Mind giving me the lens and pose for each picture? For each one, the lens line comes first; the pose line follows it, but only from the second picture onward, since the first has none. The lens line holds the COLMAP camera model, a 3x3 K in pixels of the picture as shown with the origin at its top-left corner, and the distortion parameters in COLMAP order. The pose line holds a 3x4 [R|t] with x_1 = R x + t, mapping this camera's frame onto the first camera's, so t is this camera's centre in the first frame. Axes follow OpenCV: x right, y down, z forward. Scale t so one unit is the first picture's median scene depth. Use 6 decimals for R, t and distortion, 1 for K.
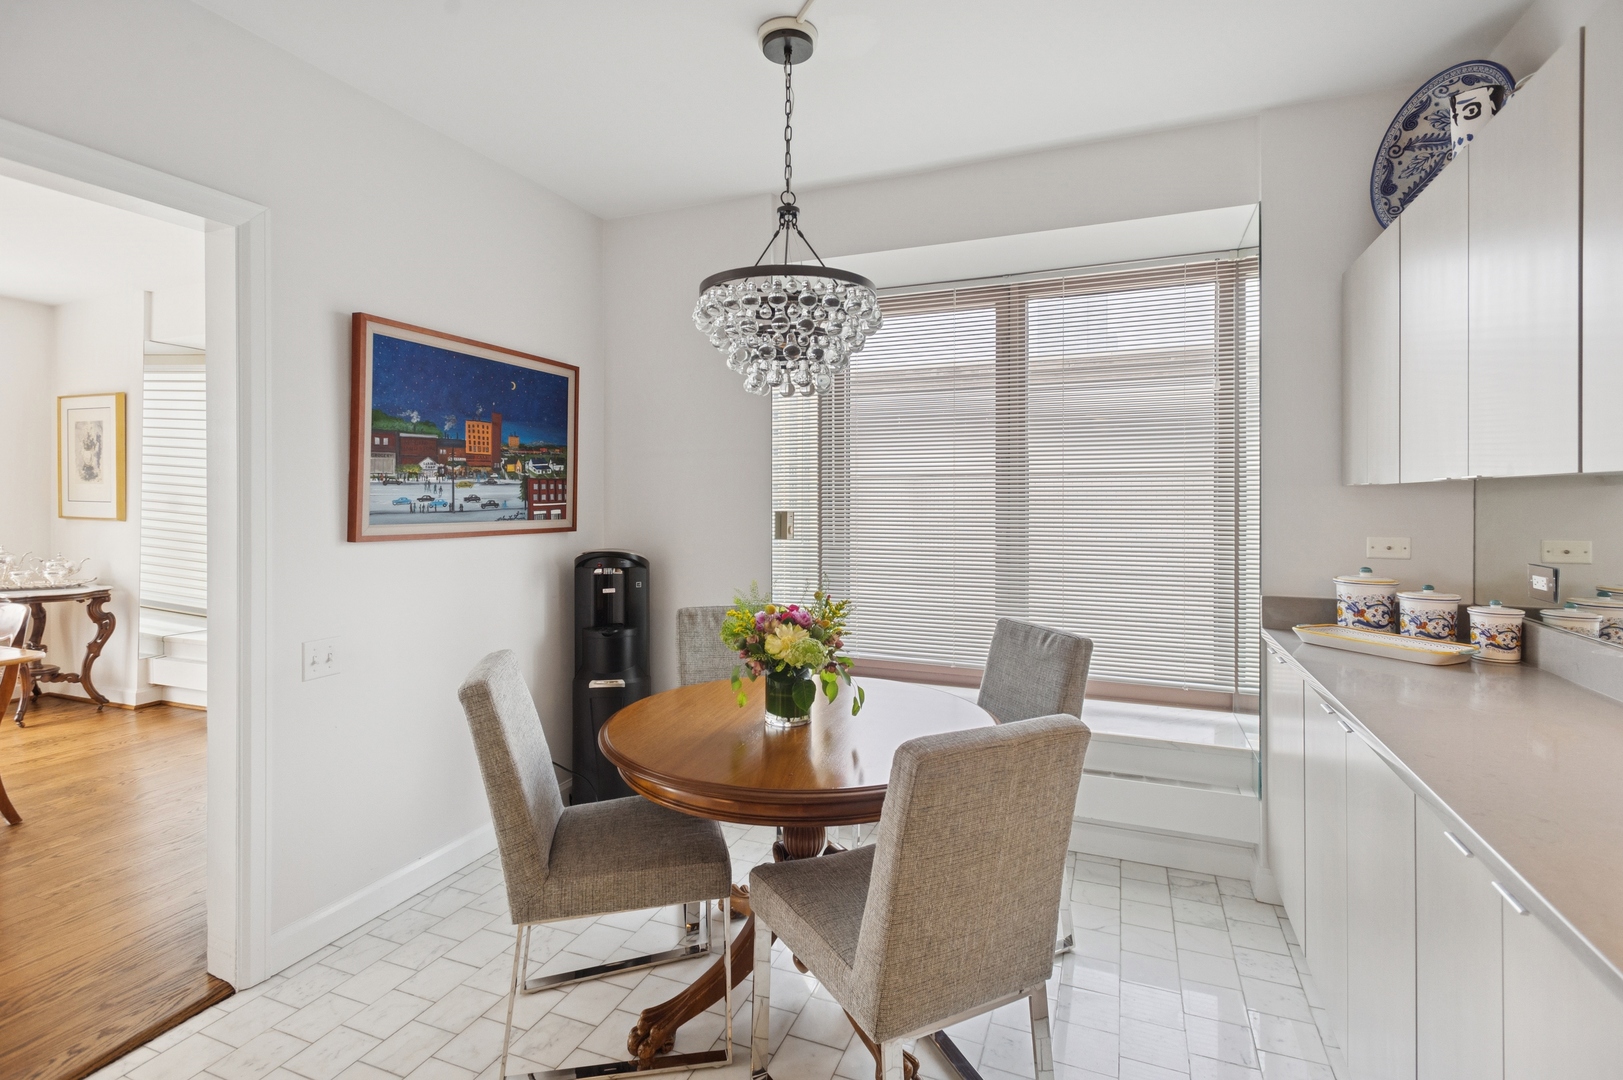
lens RADIAL K [[783.1, 0, 792.7], [0, 783.1, 497.0], [0, 0, 1]] dist [0.011293, -0.003607]
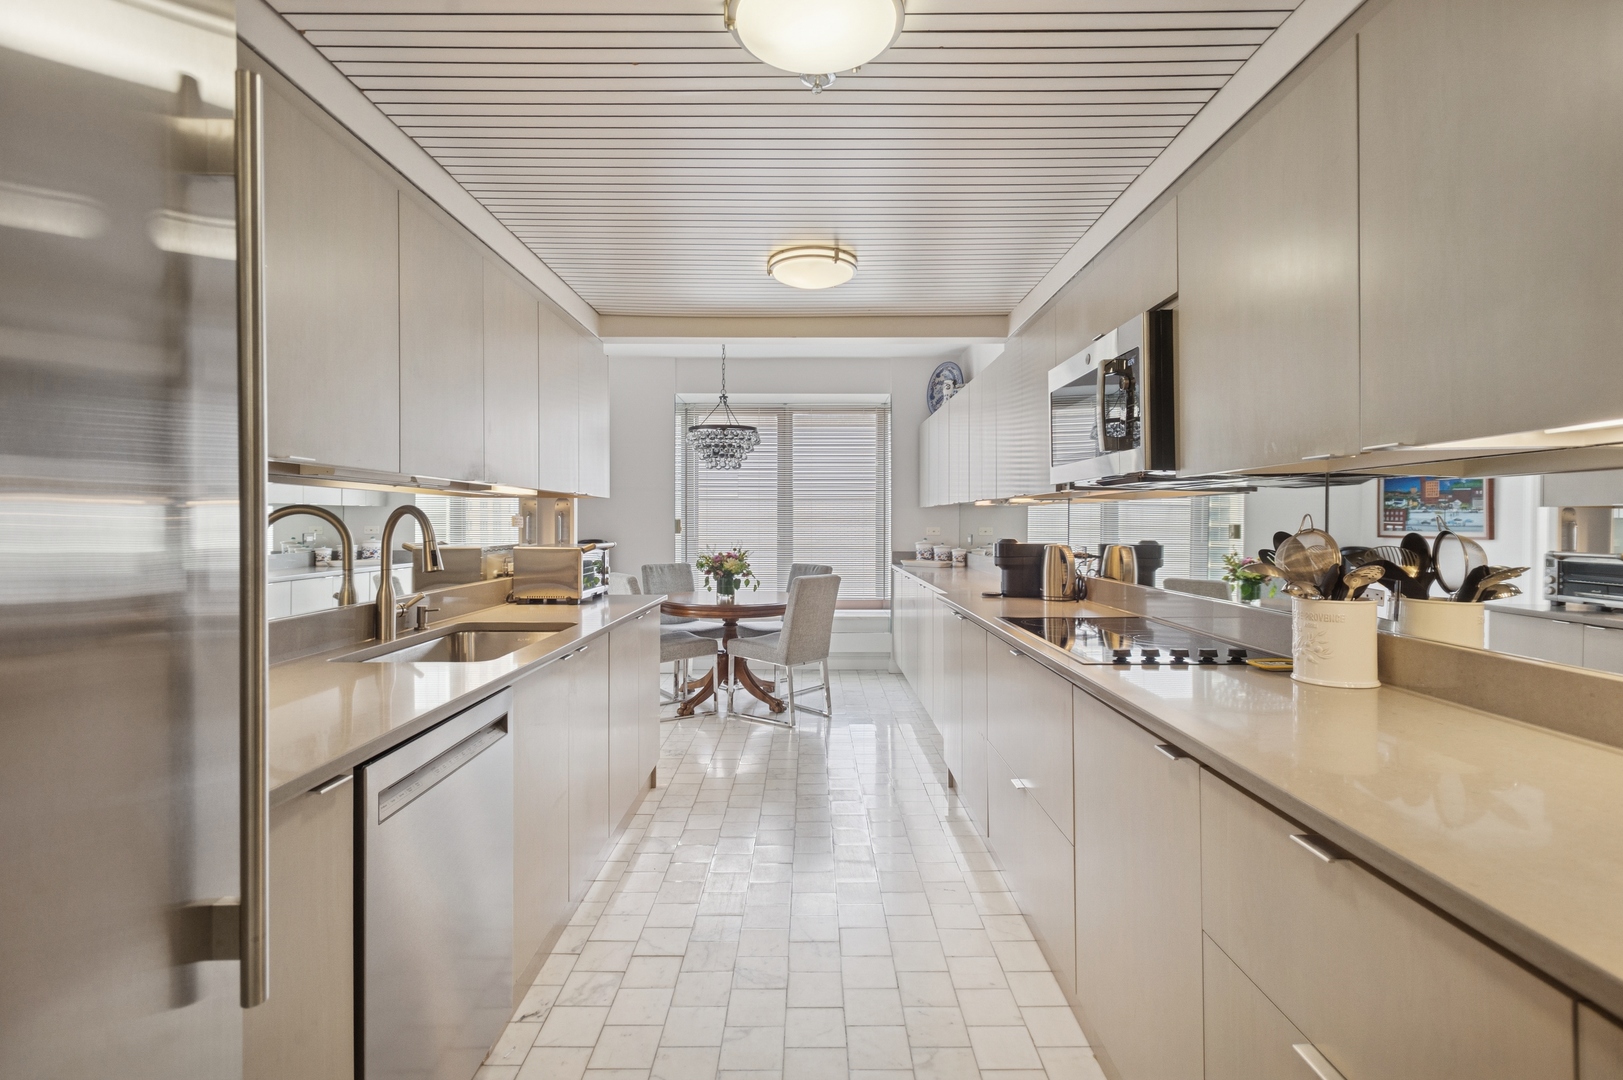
lens RADIAL K [[783.1, 0, 816.5], [0, 783.1, 526.6], [0, 0, 1]] dist [0.011293, -0.003607]
pose [[0.914960, -0.001405, 0.403543, -0.673207], [-0.001767, 0.999970, 0.007490, 0.030692], [-0.403542, -0.007566, 0.914930, -1.267074]]
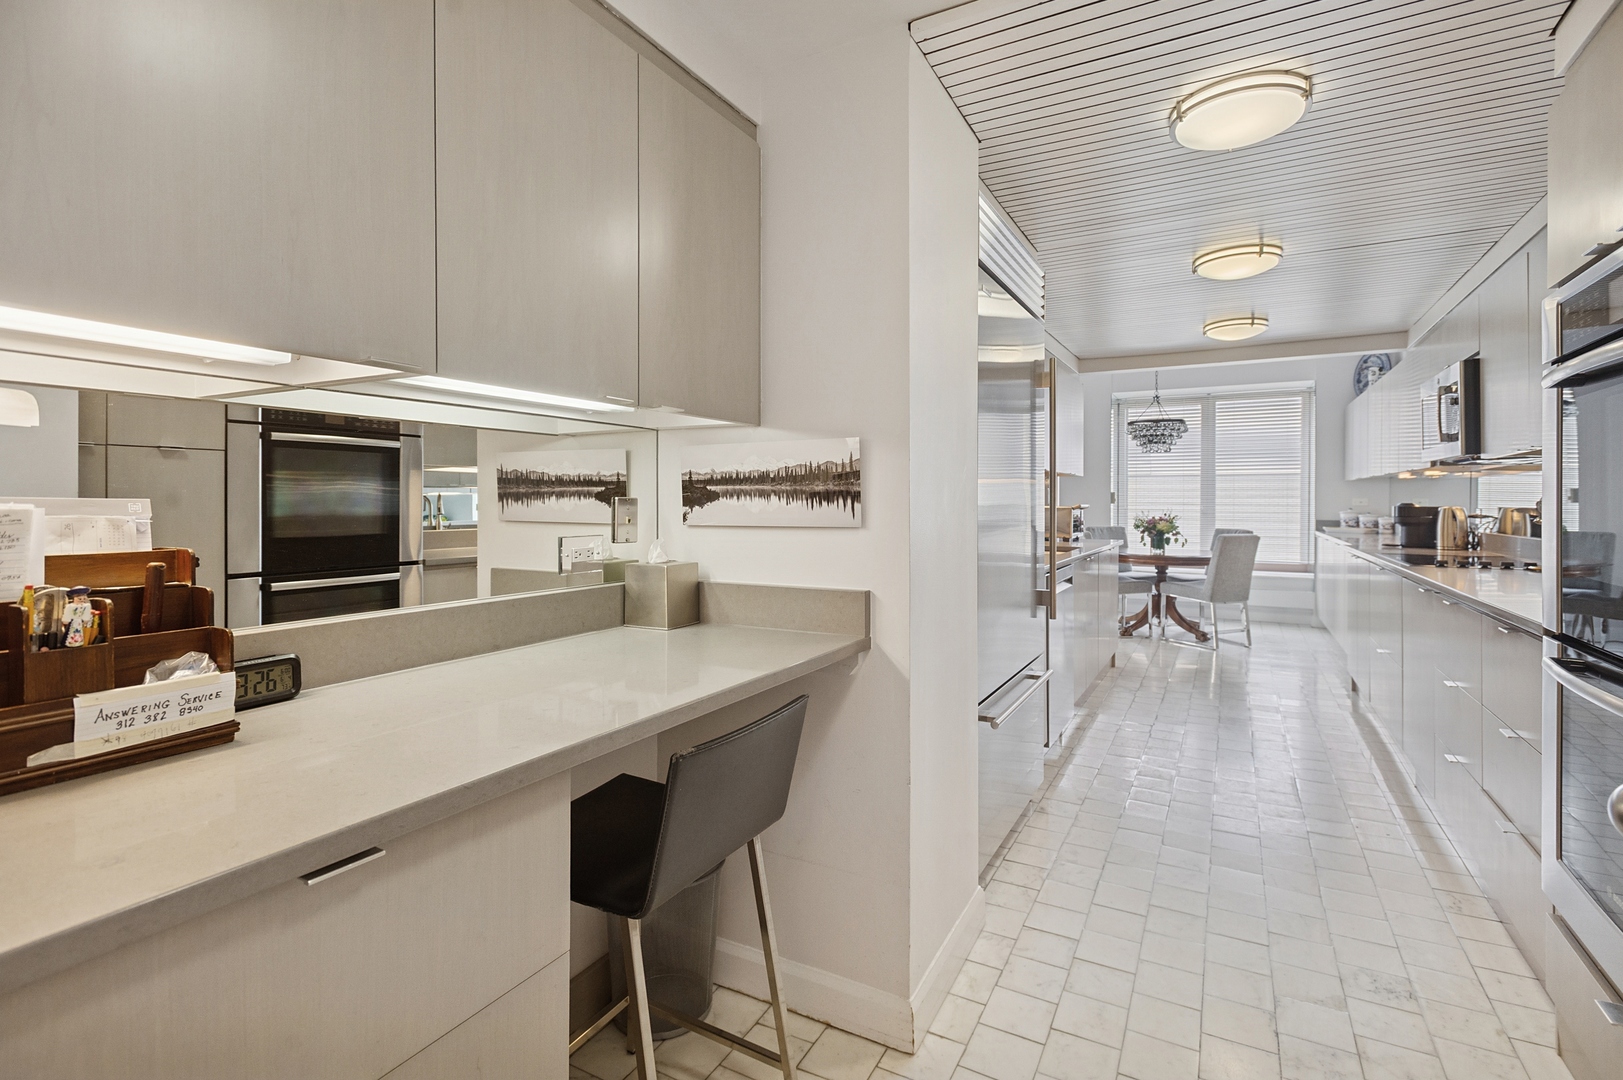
lens RADIAL K [[783.1, 0, 801.9], [0, 783.1, 507.5], [0, 0, 1]] dist [0.011293, -0.003607]
pose [[0.995568, 0.001970, -0.094028, -1.047275], [-0.000913, 0.999936, 0.011290, 0.055051], [0.094044, -0.011154, 0.995506, -2.134512]]
